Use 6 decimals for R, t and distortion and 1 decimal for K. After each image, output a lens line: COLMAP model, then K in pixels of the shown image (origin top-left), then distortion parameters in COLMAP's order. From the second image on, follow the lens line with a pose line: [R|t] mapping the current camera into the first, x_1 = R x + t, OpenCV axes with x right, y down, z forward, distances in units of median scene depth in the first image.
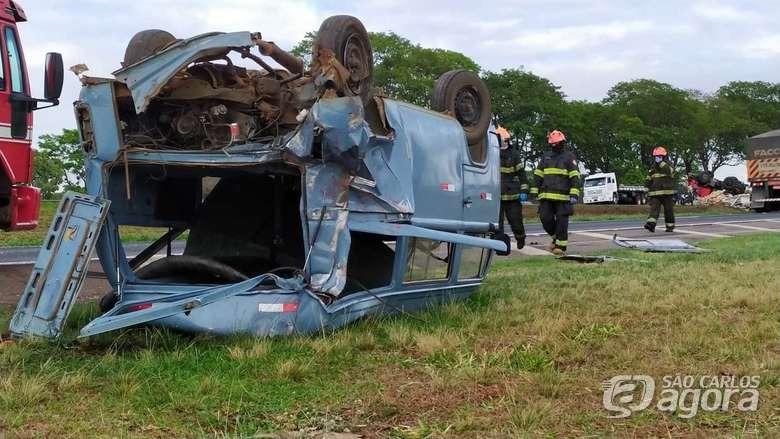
lens RADIAL K [[1210.7, 0, 390.0], [0, 1210.7, 219.5], [0, 0, 1]] dist [-0.011072, -0.038862]
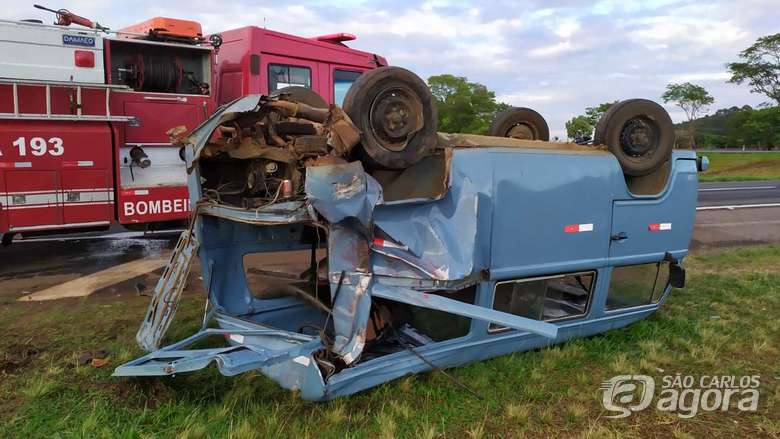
lens RADIAL K [[591.1, 0, 390.0], [0, 591.1, 219.5], [0, 0, 1]] dist [0.050989, -0.006964]
pose [[0.809099, 0.084970, -0.581497, 0.249032], [-0.014423, 0.992065, 0.124894, -0.111722], [0.587495, -0.092665, 0.803904, 0.638486]]
